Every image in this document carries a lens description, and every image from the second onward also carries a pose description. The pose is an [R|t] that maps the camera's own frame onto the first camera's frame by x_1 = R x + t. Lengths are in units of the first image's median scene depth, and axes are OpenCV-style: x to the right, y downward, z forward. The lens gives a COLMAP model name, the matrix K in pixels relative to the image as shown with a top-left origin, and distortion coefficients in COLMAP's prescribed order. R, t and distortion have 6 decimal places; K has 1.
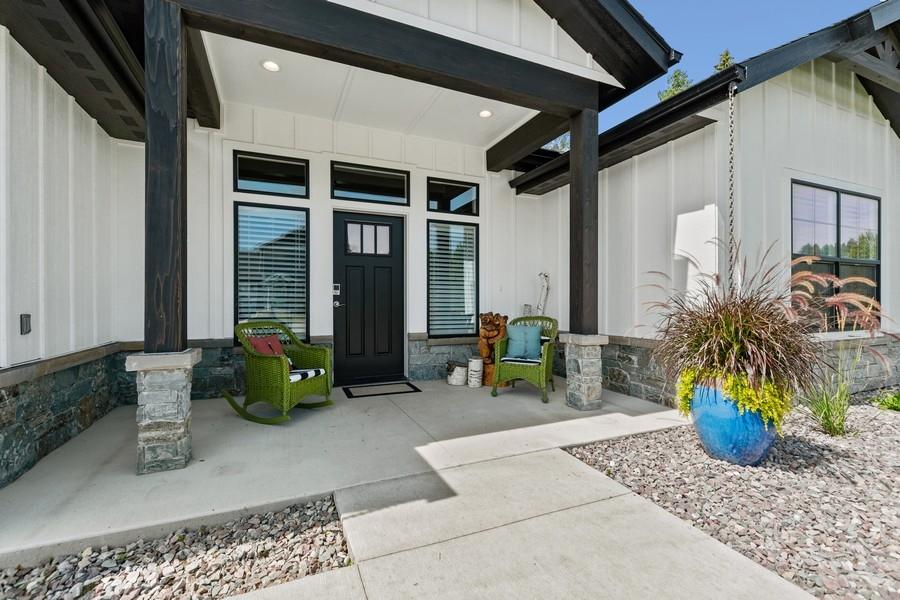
lens RADIAL K [[396.7, 0, 451.7], [0, 396.7, 301.4], [0, 0, 1]] dist [0.006645, -0.003406]
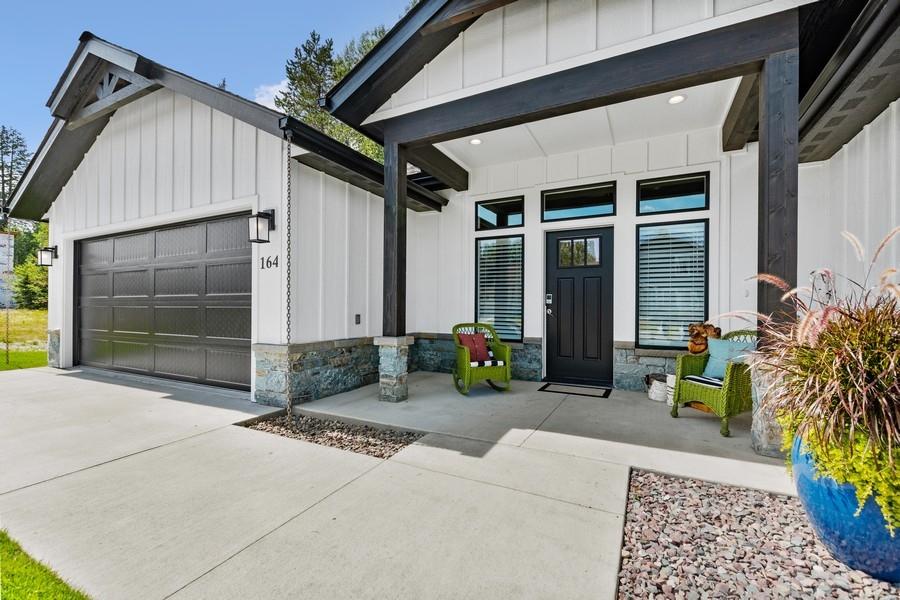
lens RADIAL K [[396.7, 0, 444.2], [0, 396.7, 304.9], [0, 0, 1]] dist [0.006645, -0.003406]
pose [[0.614265, -0.001574, -0.789098, 0.487366], [-0.004464, 0.999975, -0.005470, -0.005101], [0.789087, 0.006882, 0.614243, 0.045998]]
